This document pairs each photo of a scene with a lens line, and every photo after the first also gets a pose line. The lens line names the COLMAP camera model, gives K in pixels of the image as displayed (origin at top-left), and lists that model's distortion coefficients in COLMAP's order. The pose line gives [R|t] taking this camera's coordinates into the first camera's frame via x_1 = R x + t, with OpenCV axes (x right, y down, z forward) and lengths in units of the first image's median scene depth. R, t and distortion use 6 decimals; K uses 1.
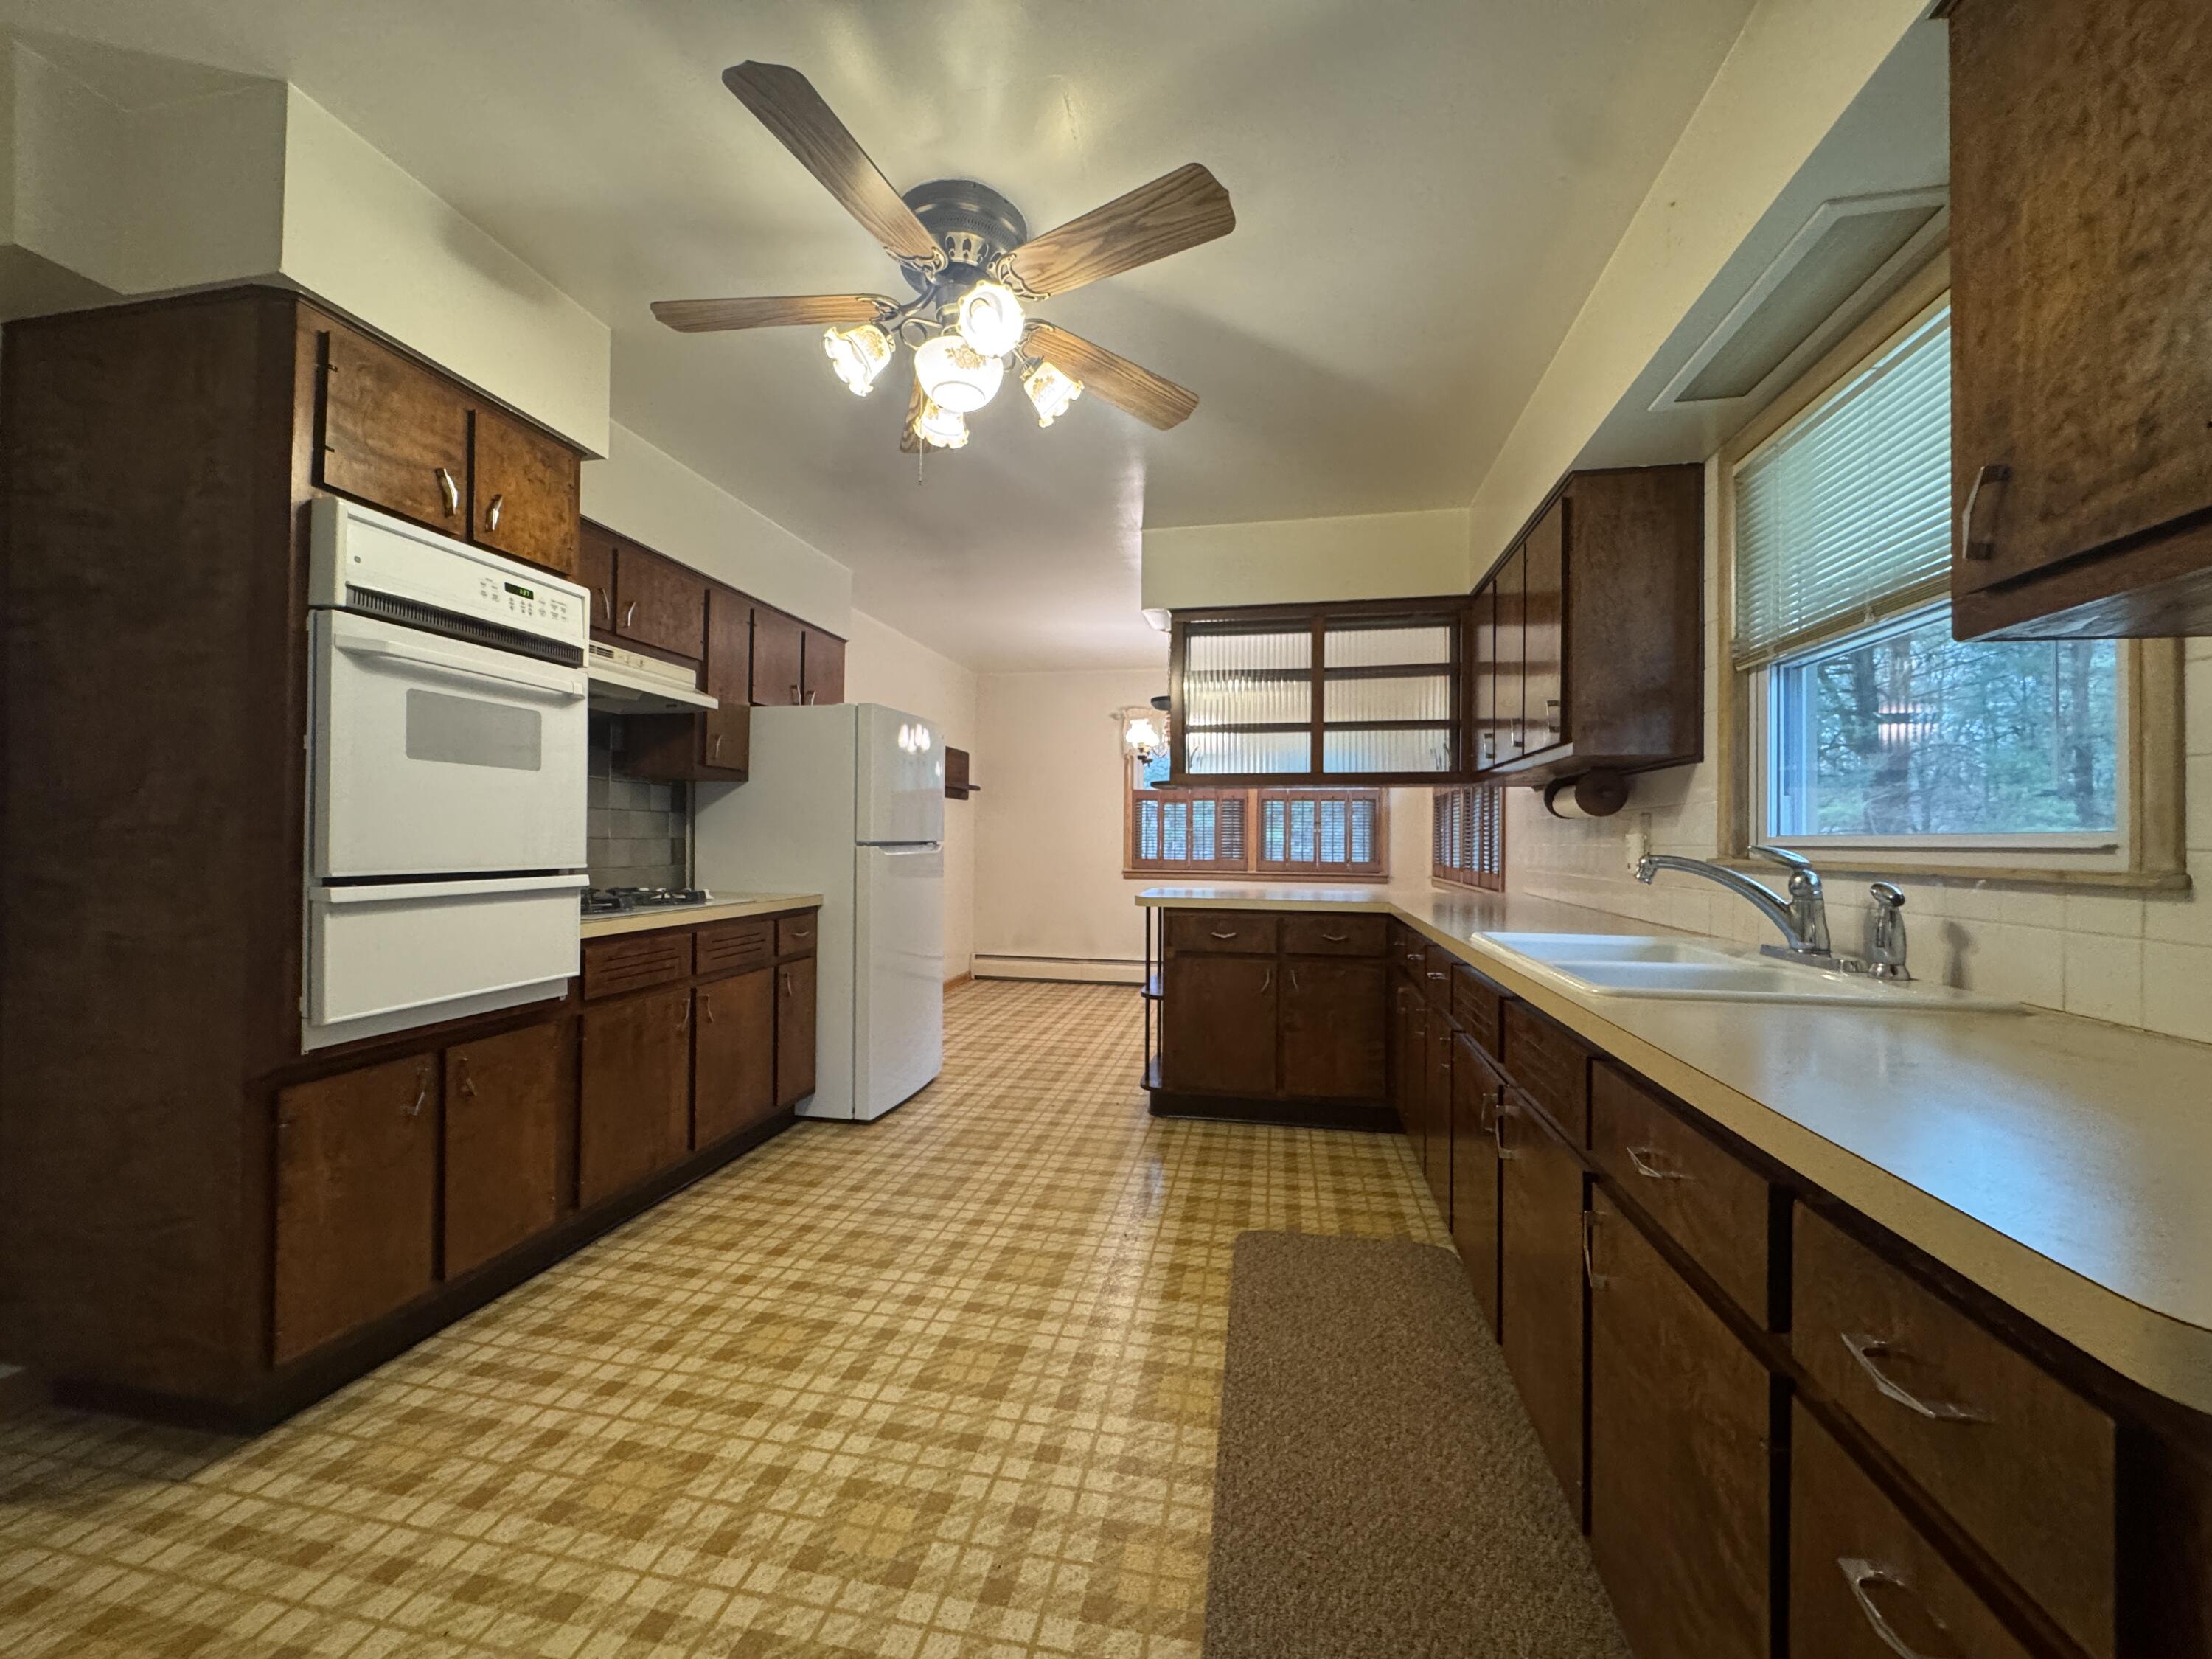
lens RADIAL K [[881.4, 0, 1104.5], [0, 881.4, 827.4], [0, 0, 1]] dist [-0.003750, 0.000459]
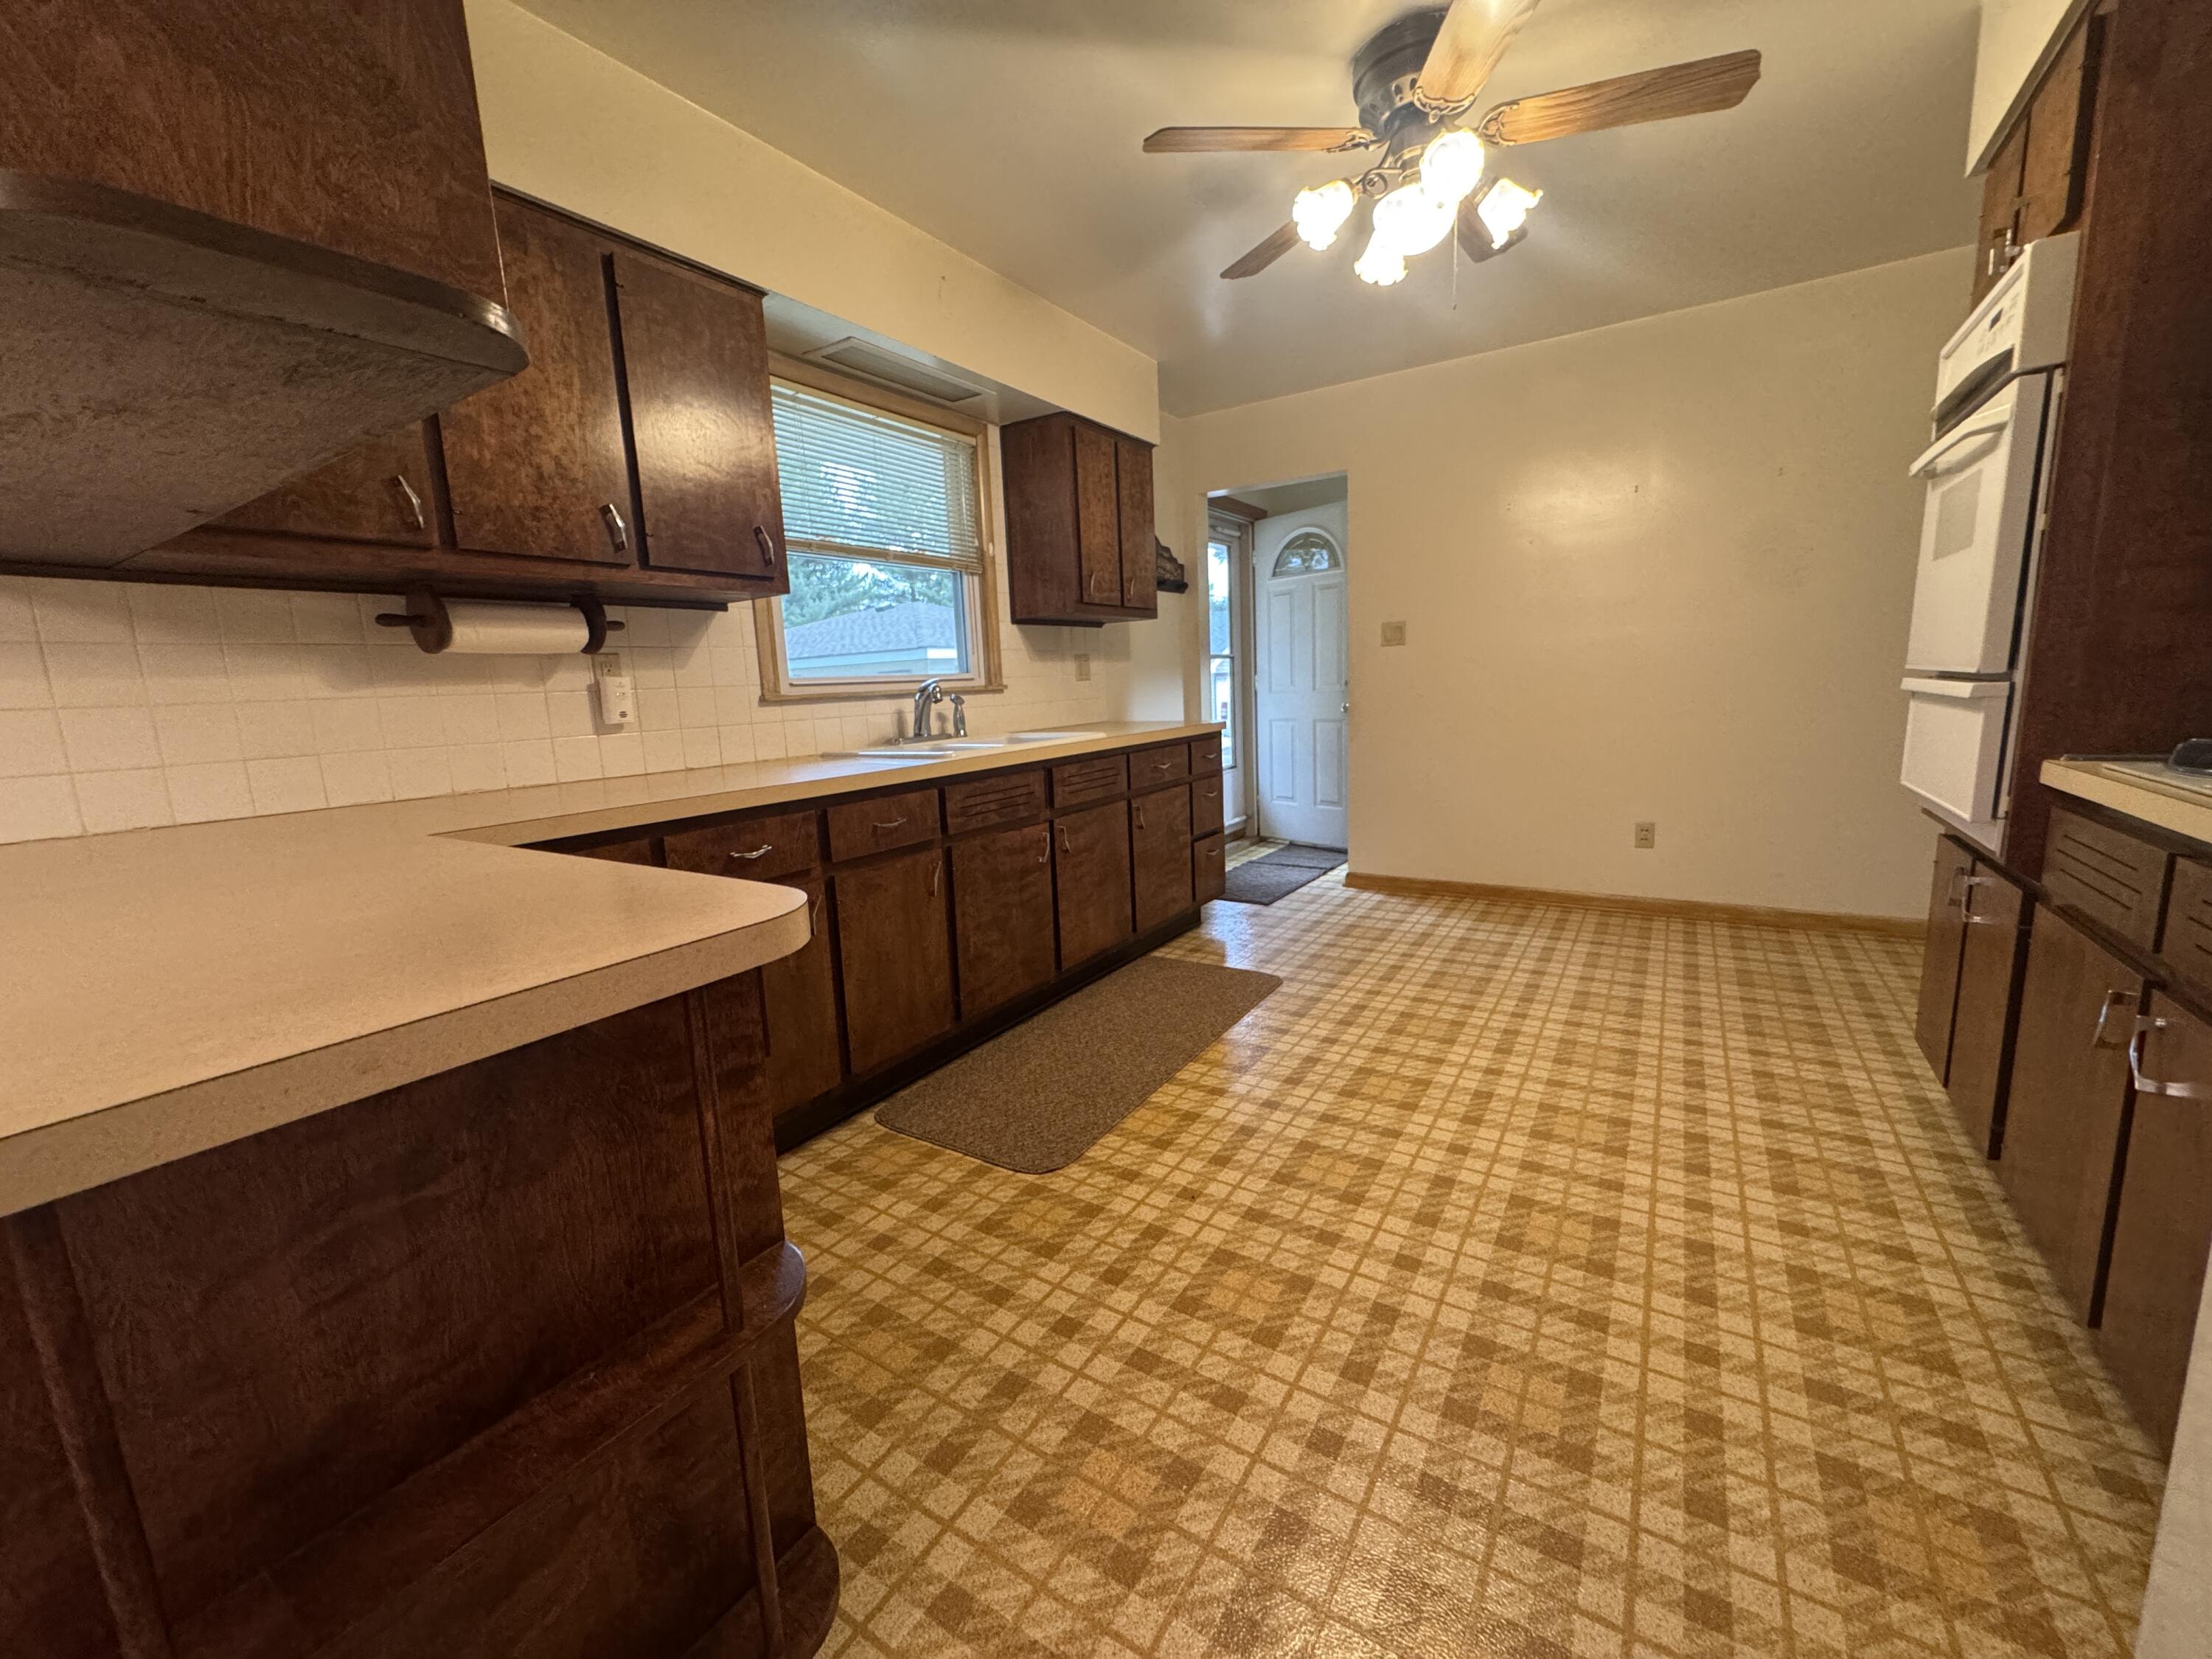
lens RADIAL K [[881.4, 0, 1101.0], [0, 881.4, 826.2], [0, 0, 1]] dist [-0.003750, 0.000459]
pose [[-0.926873, -0.031892, 0.374017, -0.213257], [0.027996, 0.987736, 0.153602, 0.040345], [-0.374329, 0.152841, -0.914613, 2.050729]]
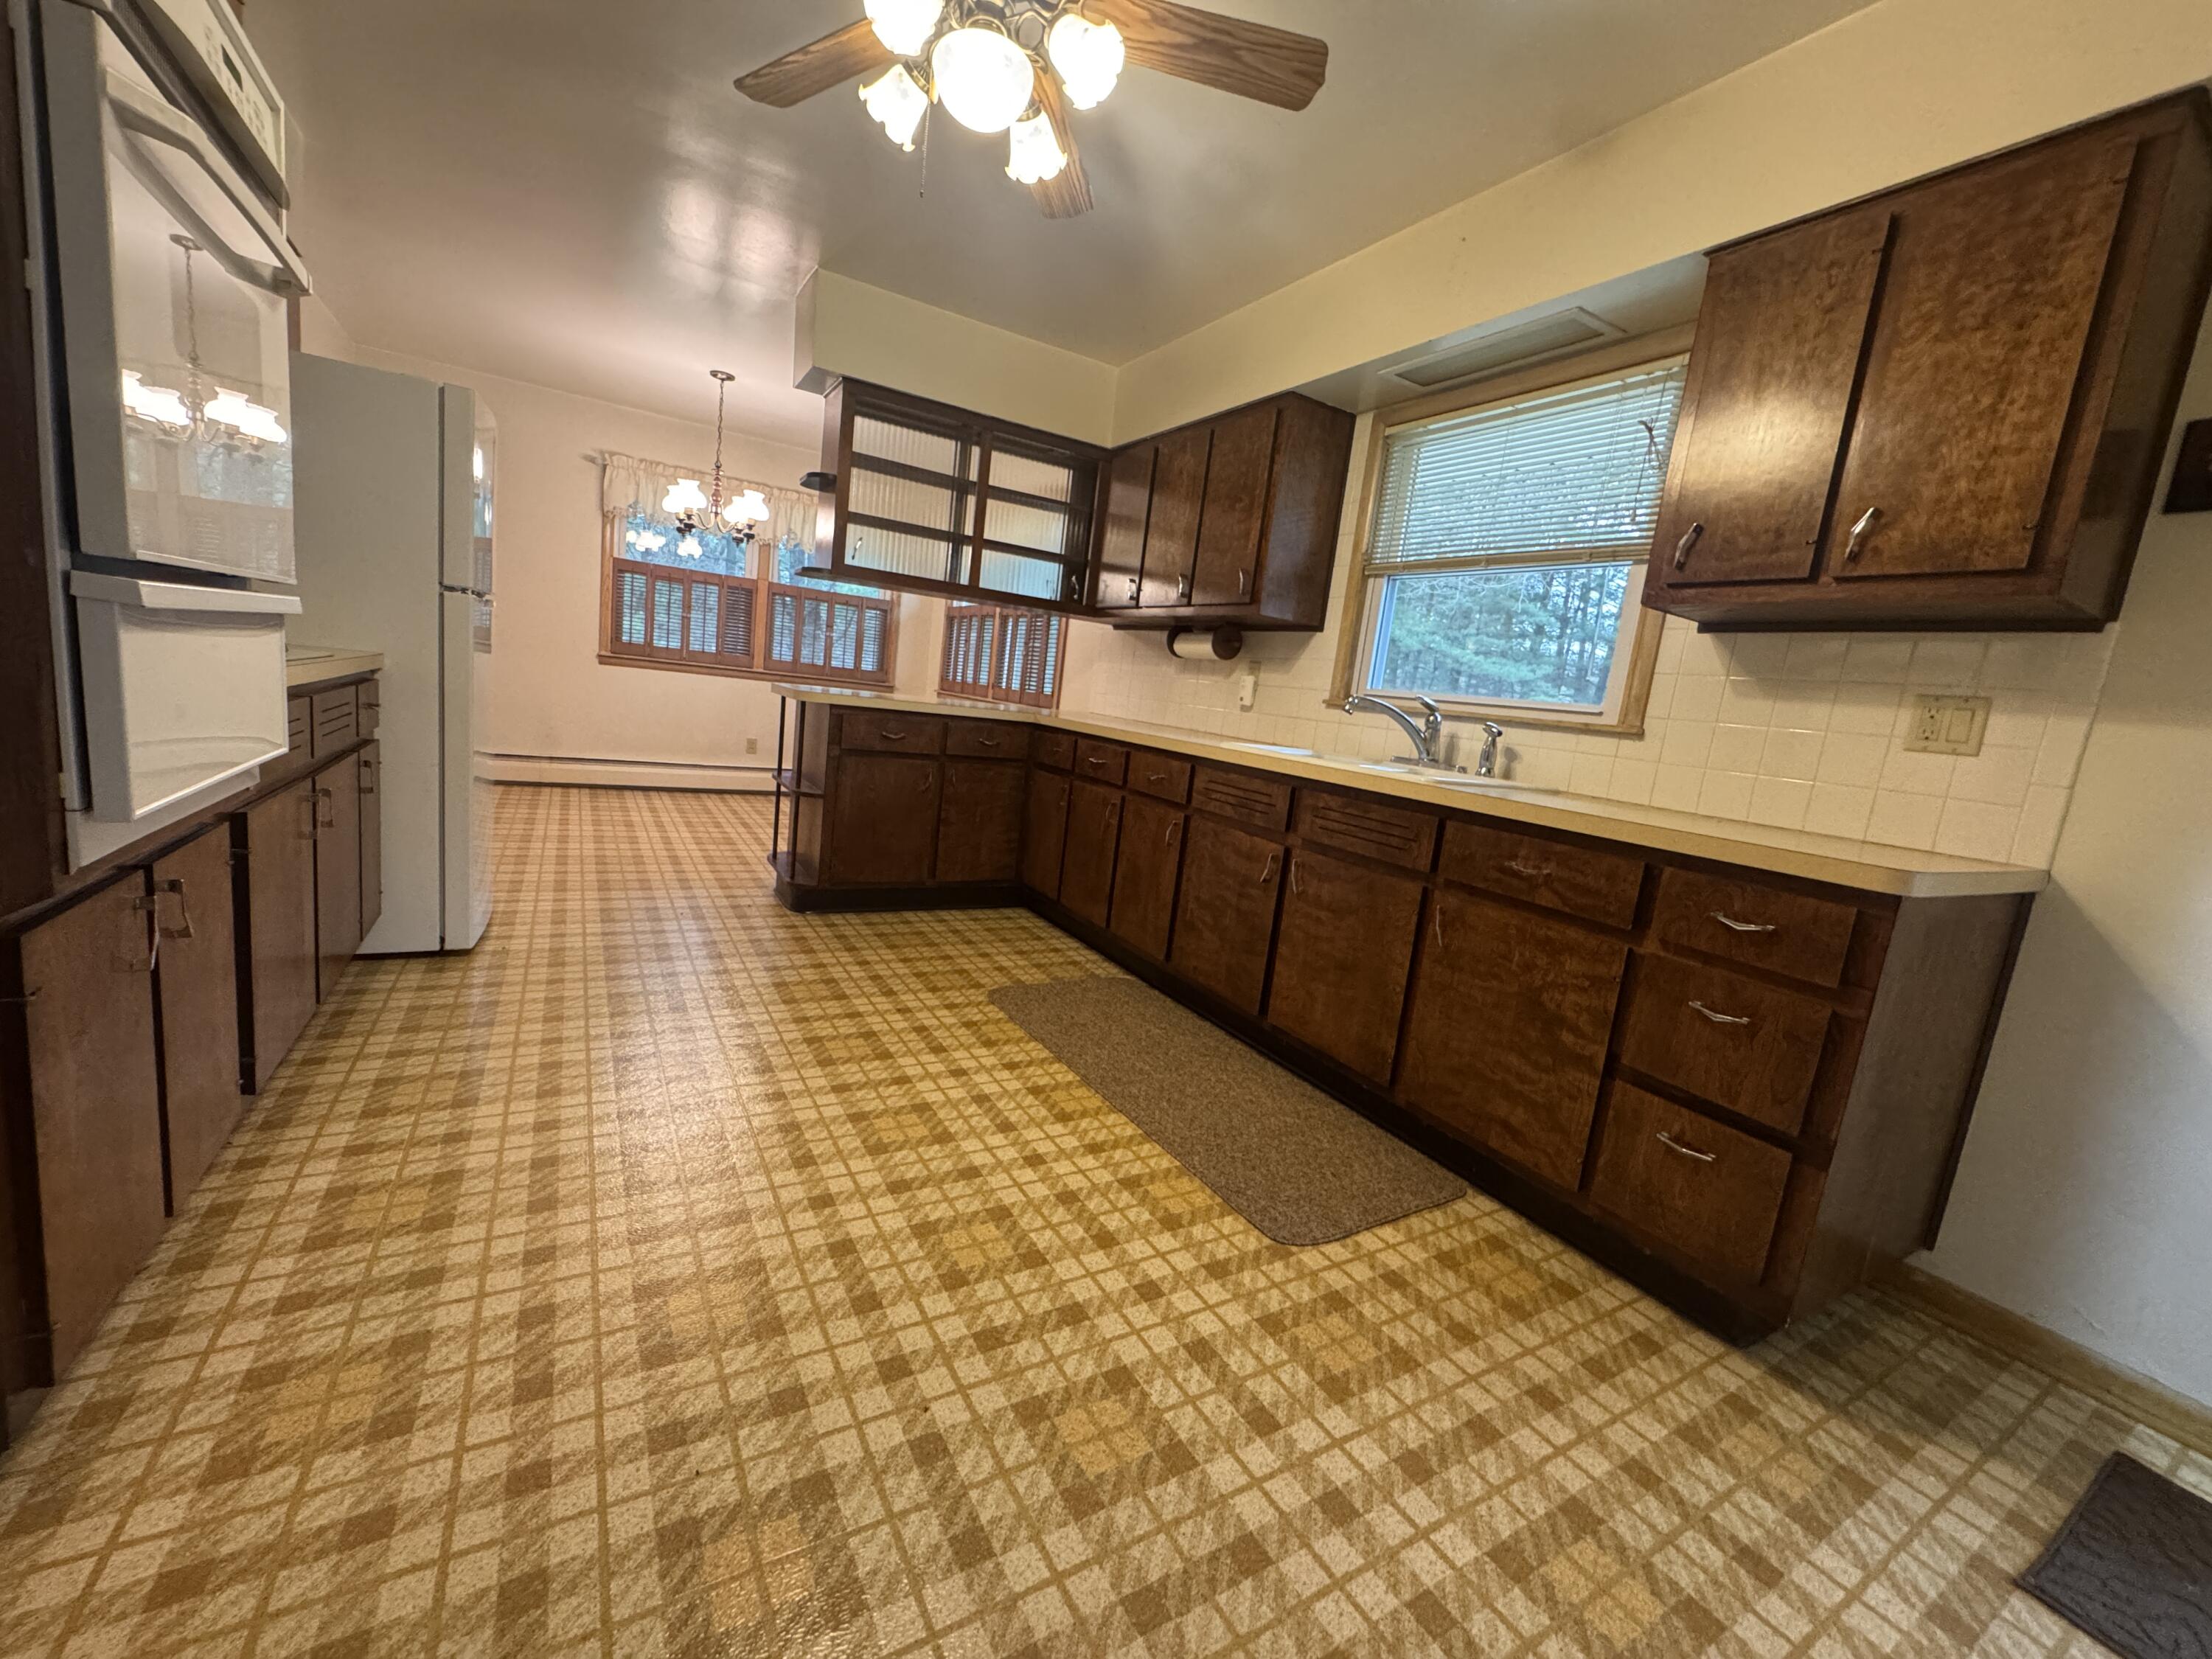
lens RADIAL K [[881.4, 0, 1104.7], [0, 881.4, 827.4], [0, 0, 1]] dist [-0.003750, 0.000459]
pose [[0.742697, -0.024950, 0.669162, -0.618421], [-0.118265, 0.978709, 0.167753, 0.043577], [-0.659101, -0.203729, 0.723934, 0.125755]]
